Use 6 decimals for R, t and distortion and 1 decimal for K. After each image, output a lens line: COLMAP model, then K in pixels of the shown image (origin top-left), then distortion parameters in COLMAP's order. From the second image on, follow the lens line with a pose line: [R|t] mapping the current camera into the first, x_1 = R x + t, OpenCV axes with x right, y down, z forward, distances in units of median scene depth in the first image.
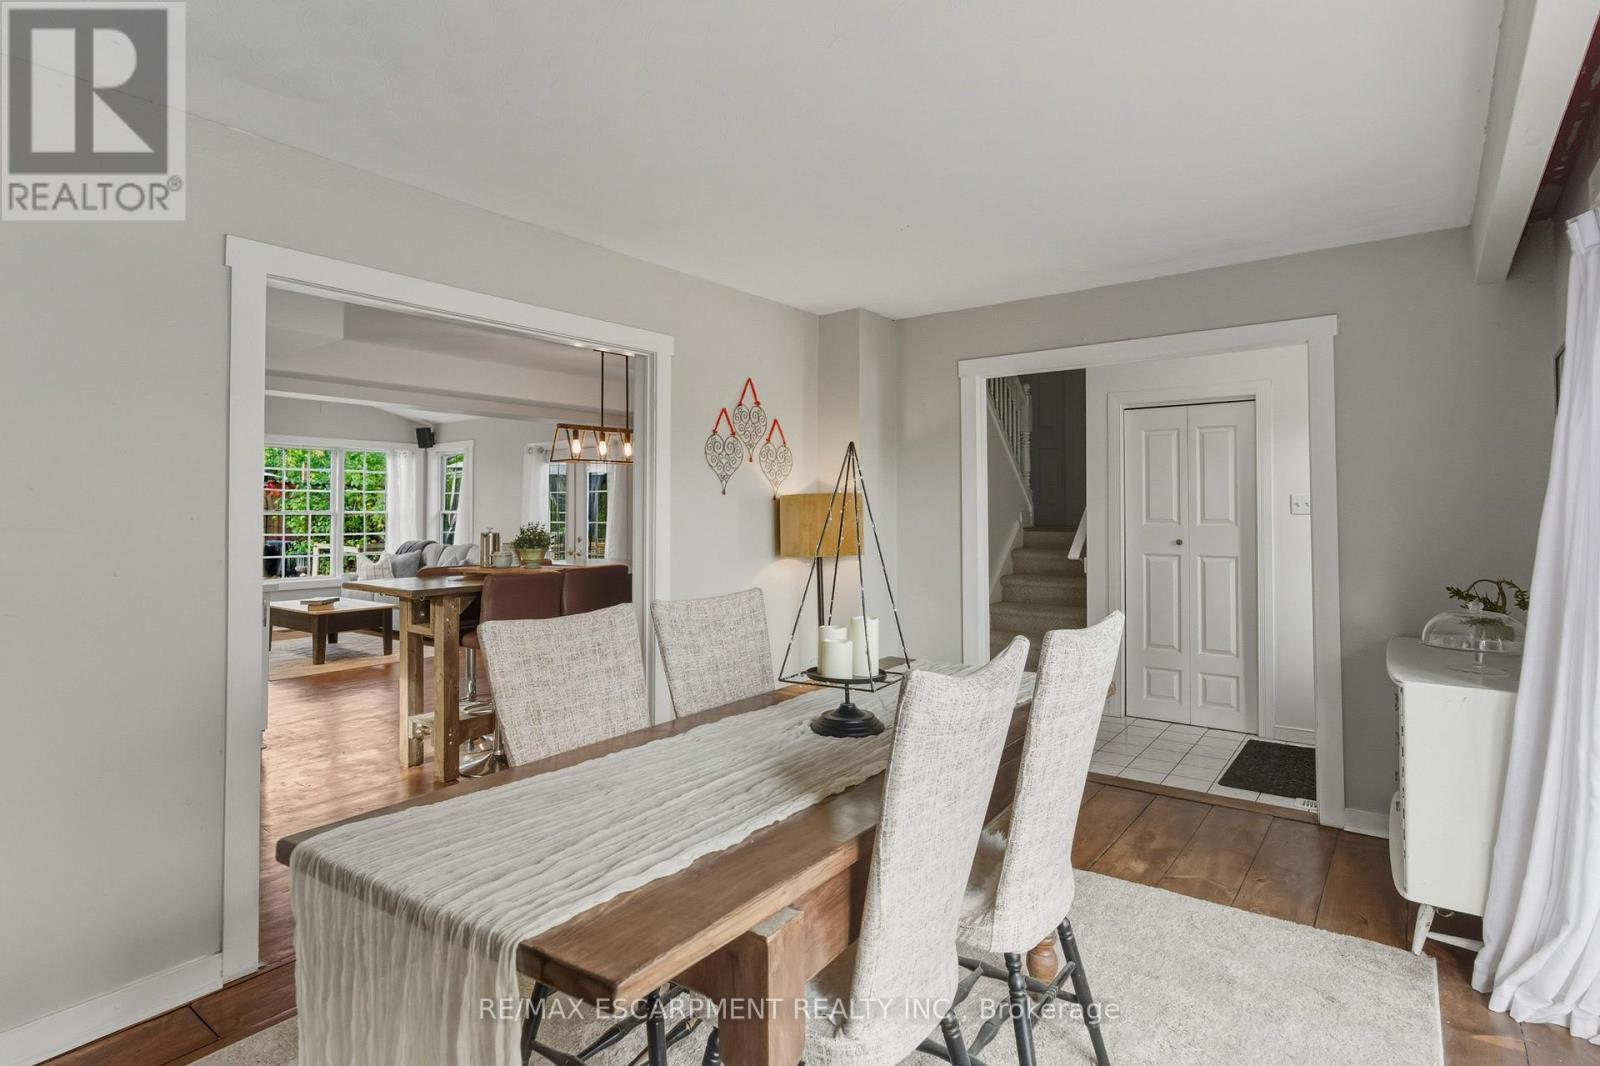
lens RADIAL K [[858.6, 0, 798.9], [0, 858.6, 502.7], [0, 0, 1]] dist [0.000328, -0.000002]
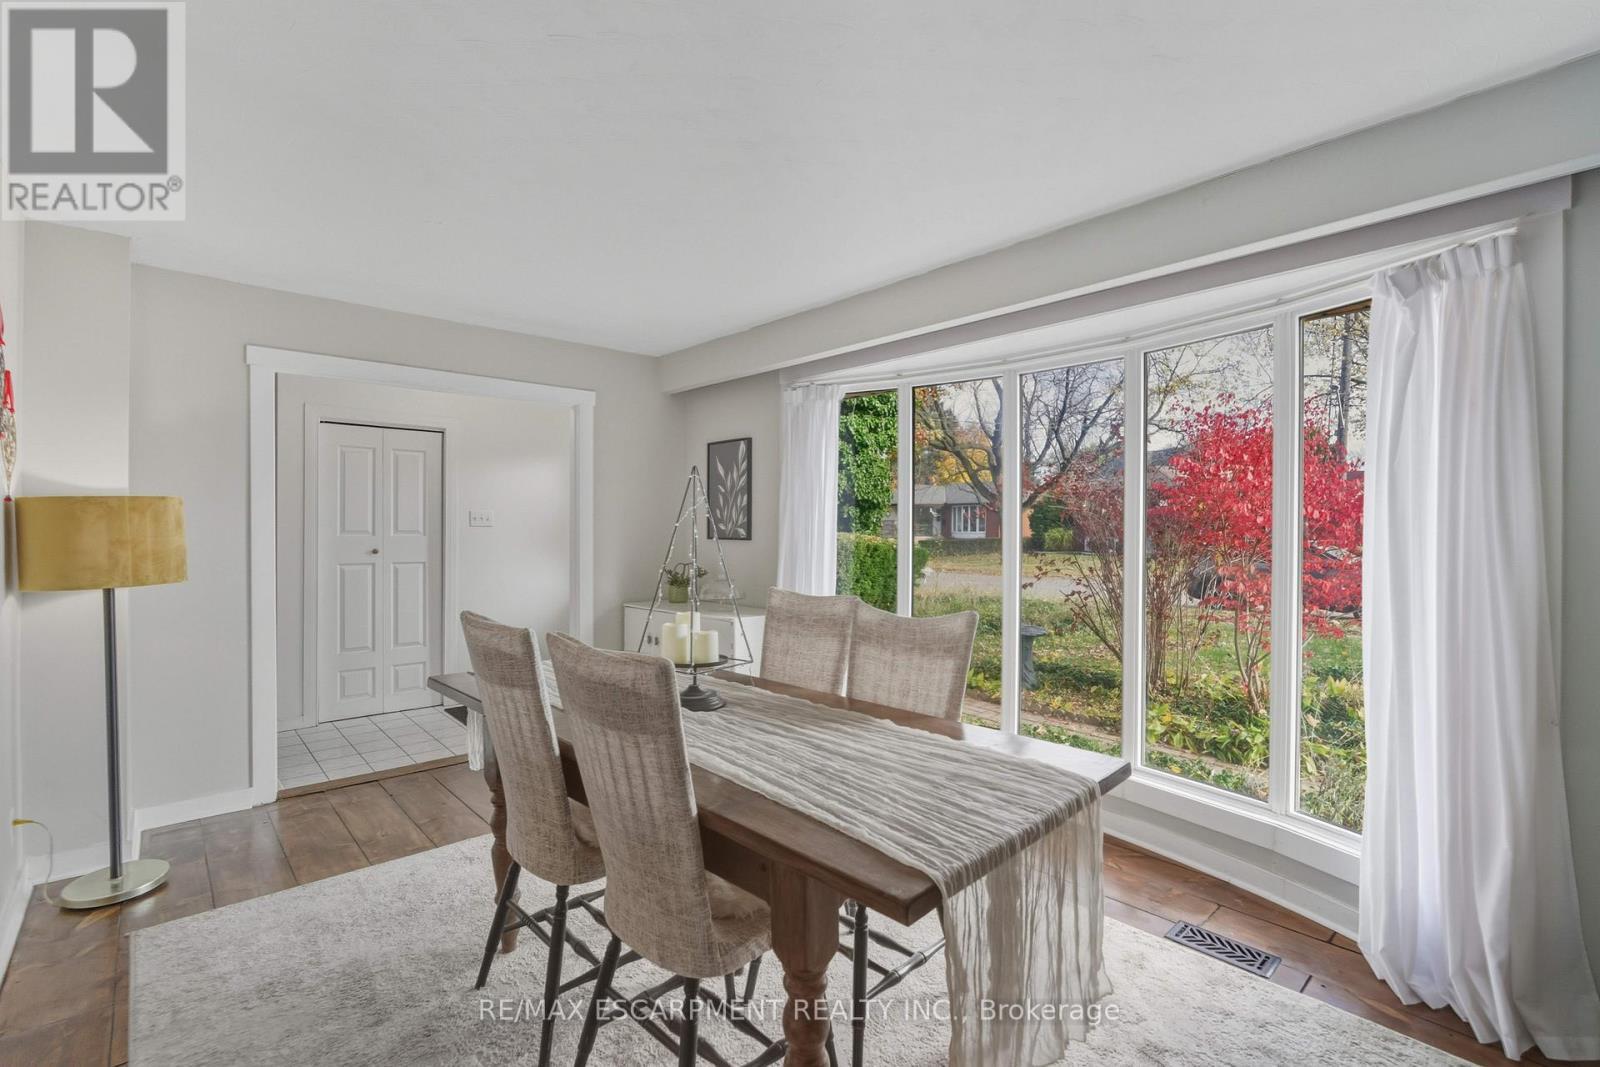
lens RADIAL K [[721.7, 0, 800.0], [0, 721.7, 533.5], [0, 0, 1]] dist [-0.000324, -0.000044]
pose [[0.206064, -0.001666, 0.978537, -0.362466], [-0.016987, 0.999842, 0.005280, 0.008908], [-0.978391, -0.017710, 0.206003, 0.277558]]
